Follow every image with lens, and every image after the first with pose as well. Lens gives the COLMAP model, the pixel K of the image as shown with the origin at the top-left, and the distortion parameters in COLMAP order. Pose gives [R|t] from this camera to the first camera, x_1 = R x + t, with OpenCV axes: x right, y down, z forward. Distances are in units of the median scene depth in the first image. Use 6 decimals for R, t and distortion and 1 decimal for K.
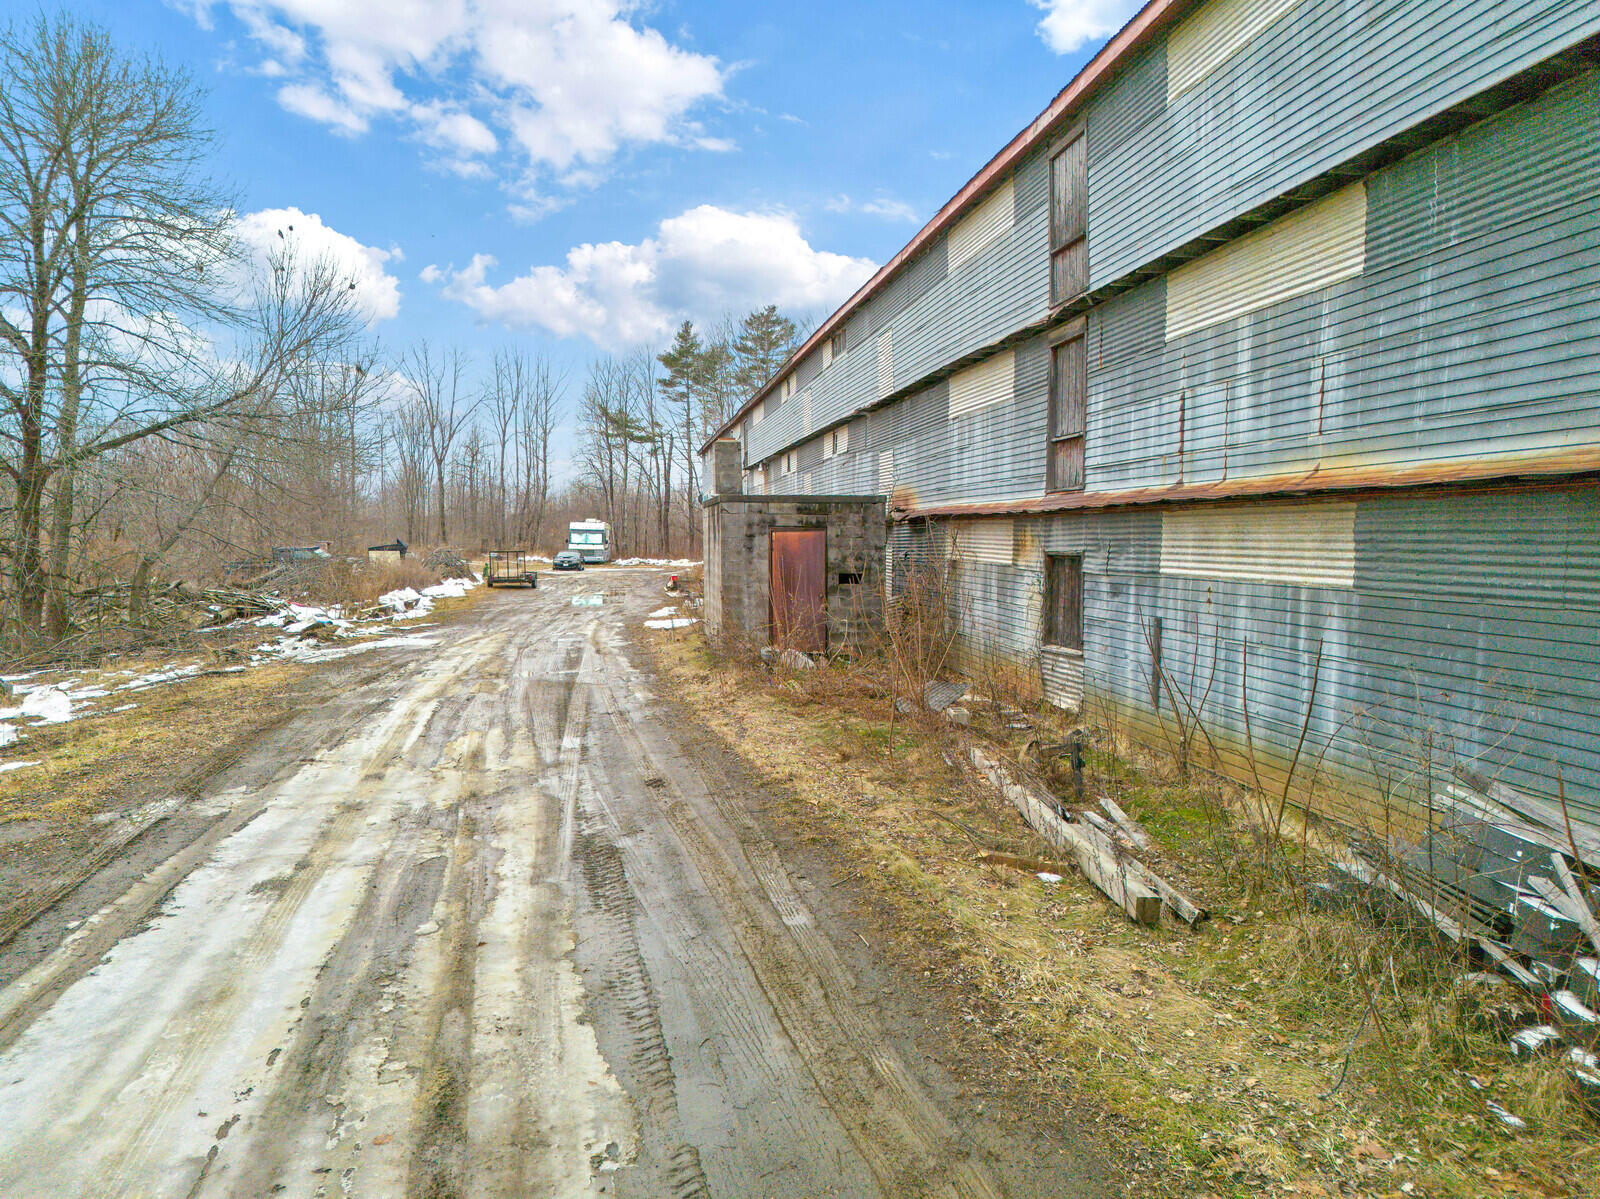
lens RADIAL K [[1154.0, 0, 803.1], [0, 1154.0, 551.2], [0, 0, 1]] dist [0.078071, -0.092790]
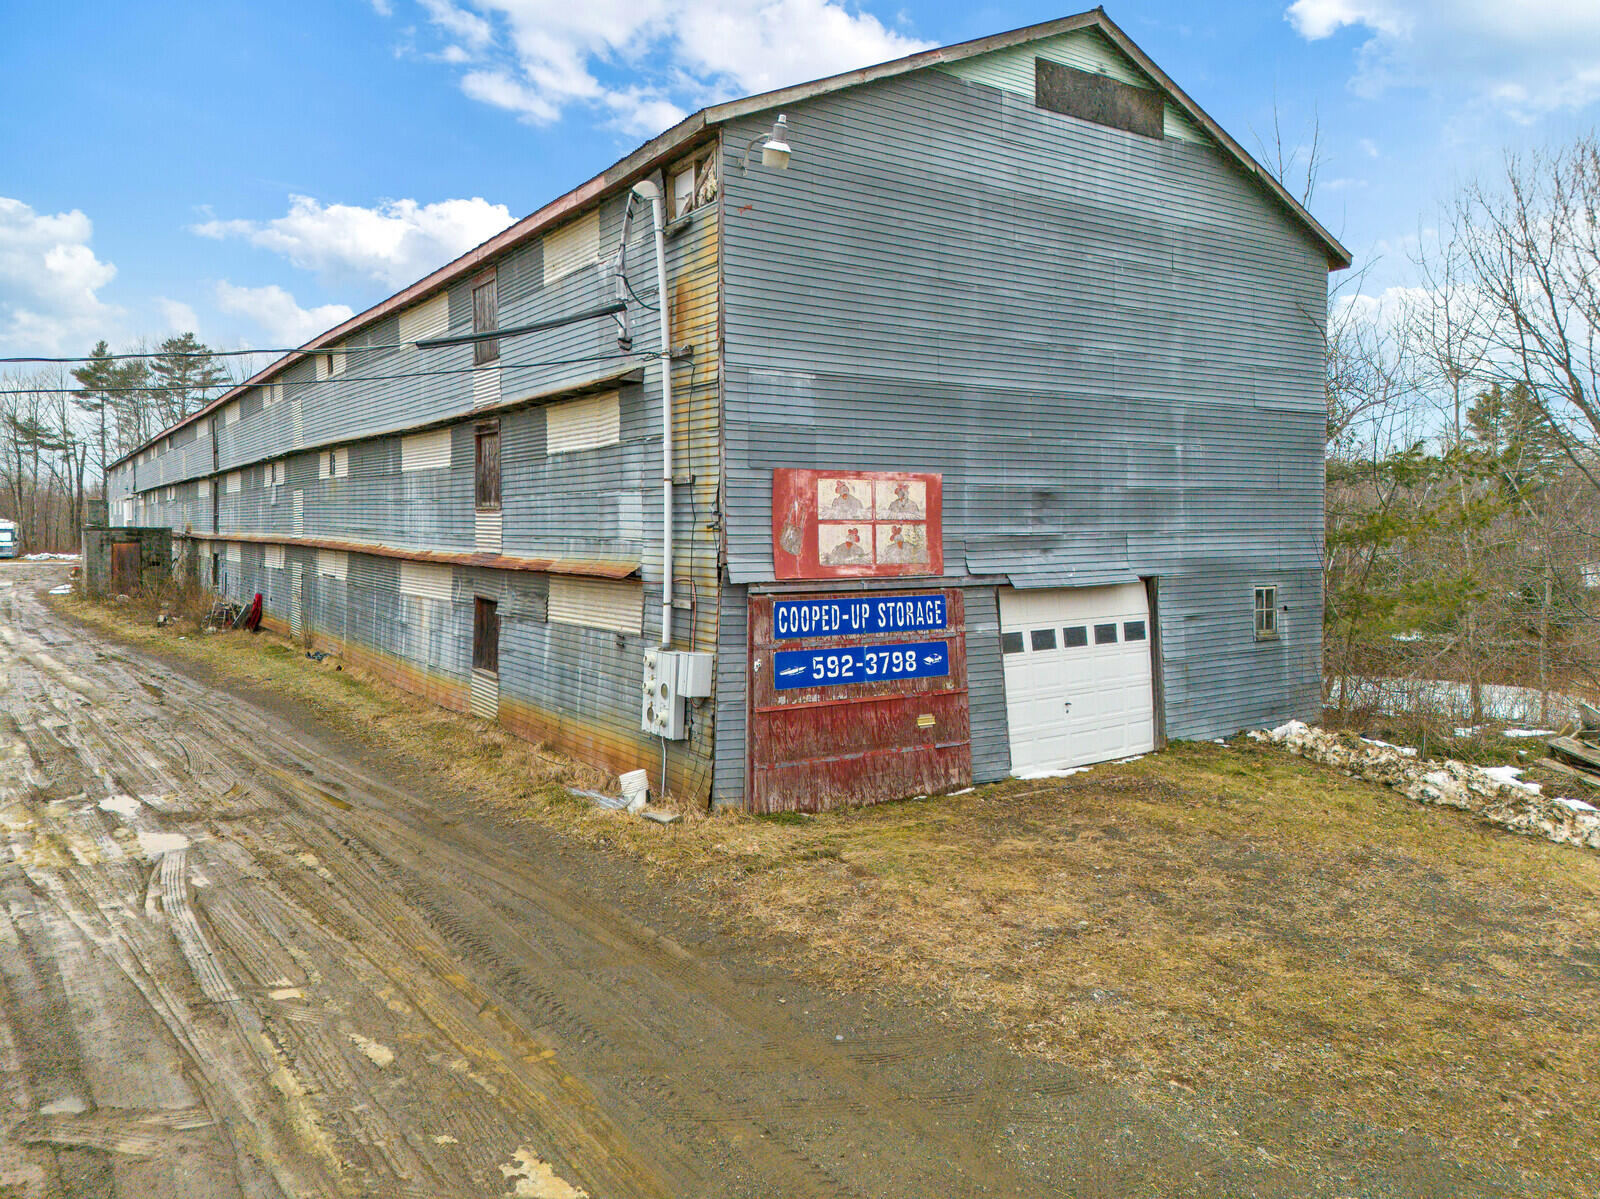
lens RADIAL K [[1121.9, 0, 807.8], [0, 1121.9, 541.4], [0, 0, 1]] dist [0.113649, -0.129497]
pose [[0.904677, 0.002566, 0.426090, 0.054450], [-0.001413, 0.999994, -0.003021, -0.003557], [-0.426095, 0.002131, 0.904676, -0.362492]]
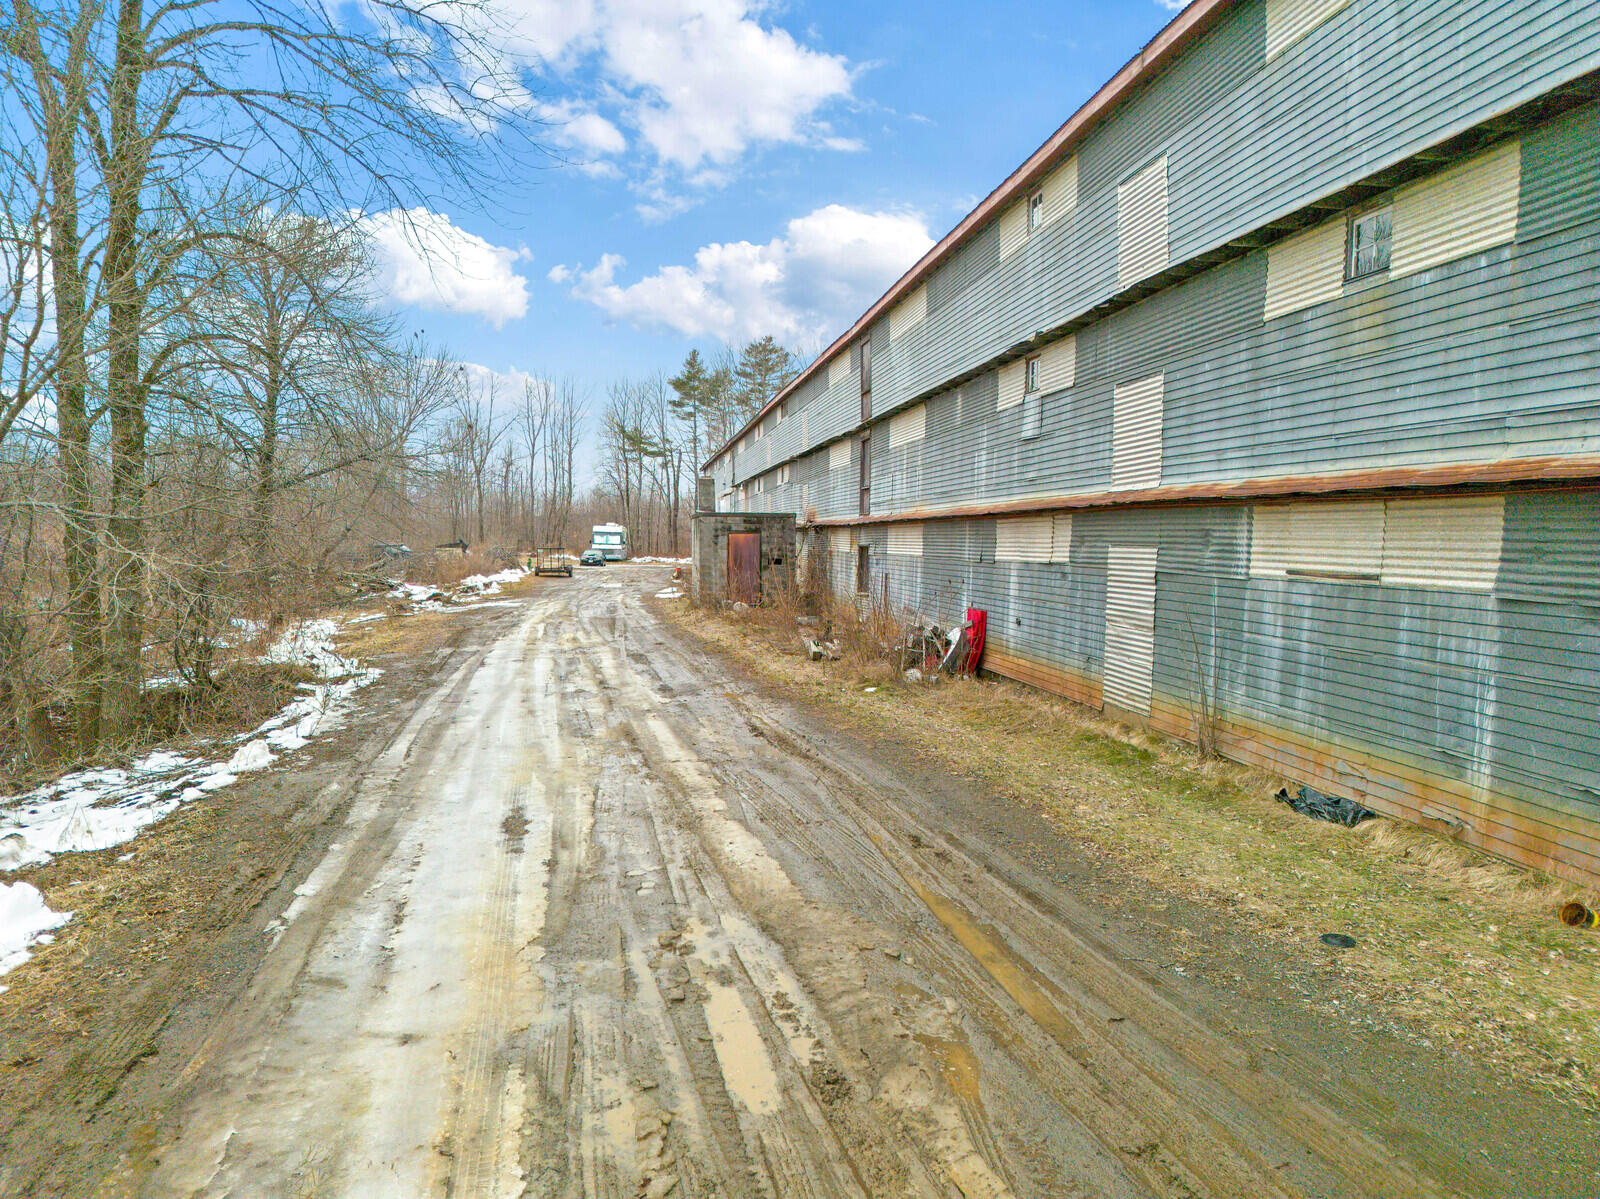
lens RADIAL K [[1131.1, 0, 796.3], [0, 1131.1, 580.6], [0, 0, 1]] dist [0.075379, -0.068727]
pose [[0.999883, 0.007124, -0.013524, 0.021150], [-0.006813, 0.999714, 0.022923, 0.002905], [0.013684, -0.022828, 0.999646, -0.150422]]
